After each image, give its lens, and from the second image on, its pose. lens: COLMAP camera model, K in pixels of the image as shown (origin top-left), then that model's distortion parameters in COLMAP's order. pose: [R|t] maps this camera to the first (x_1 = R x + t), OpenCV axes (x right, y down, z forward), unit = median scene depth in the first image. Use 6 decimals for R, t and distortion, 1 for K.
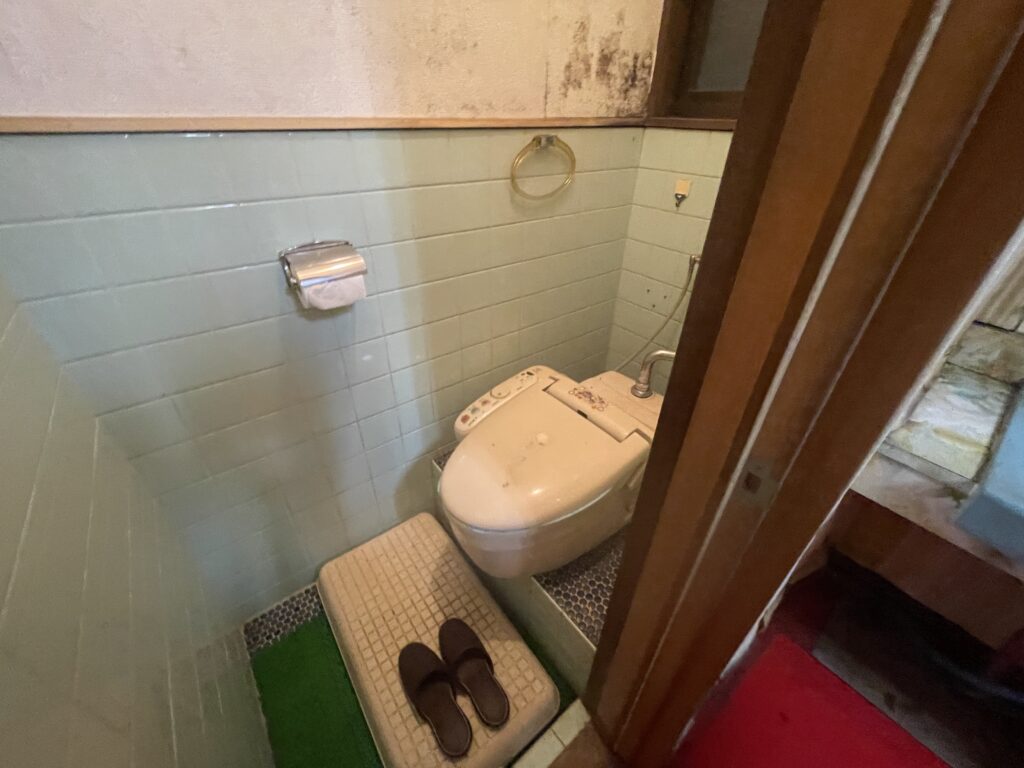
lens RADIAL K [[411.1, 0, 512.0], [0, 411.1, 384.0], [0, 0, 1]] dist [-0.000896, -0.000068]
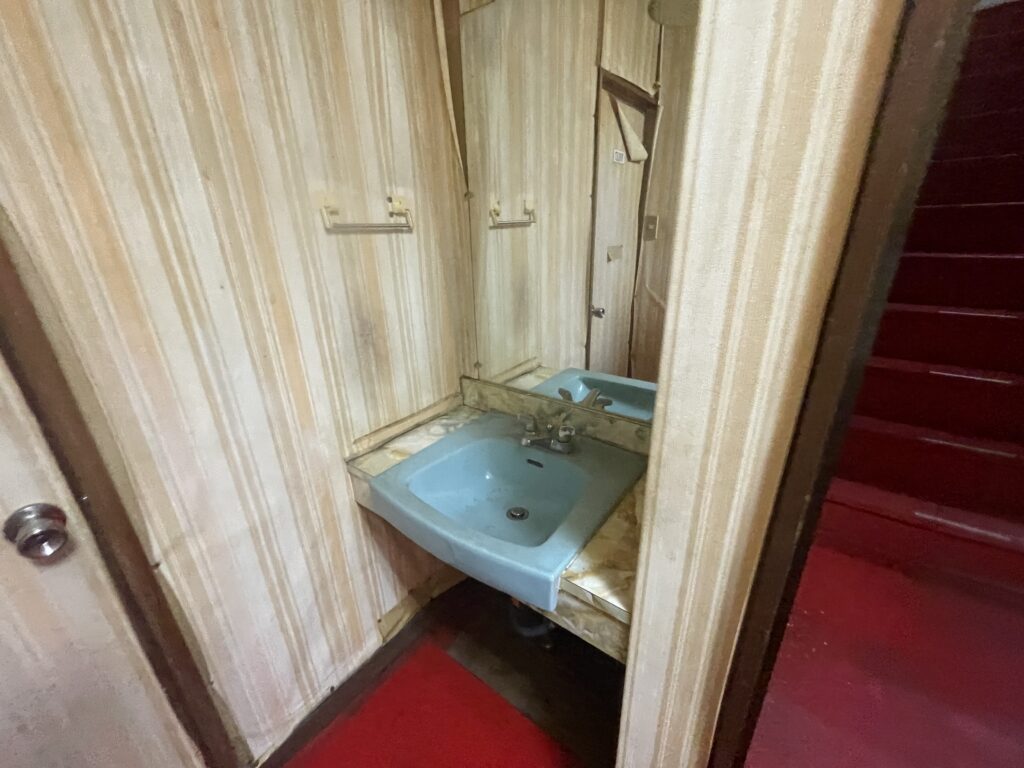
lens RADIAL K [[411.1, 0, 512.0], [0, 411.1, 384.0], [0, 0, 1]] dist [-0.000896, -0.000068]
pose [[0.962002, -0.134517, 0.237607, 0.955210], [0.184494, 0.961750, -0.202482, 0.224722], [-0.201282, 0.238625, 0.950023, -0.502210]]
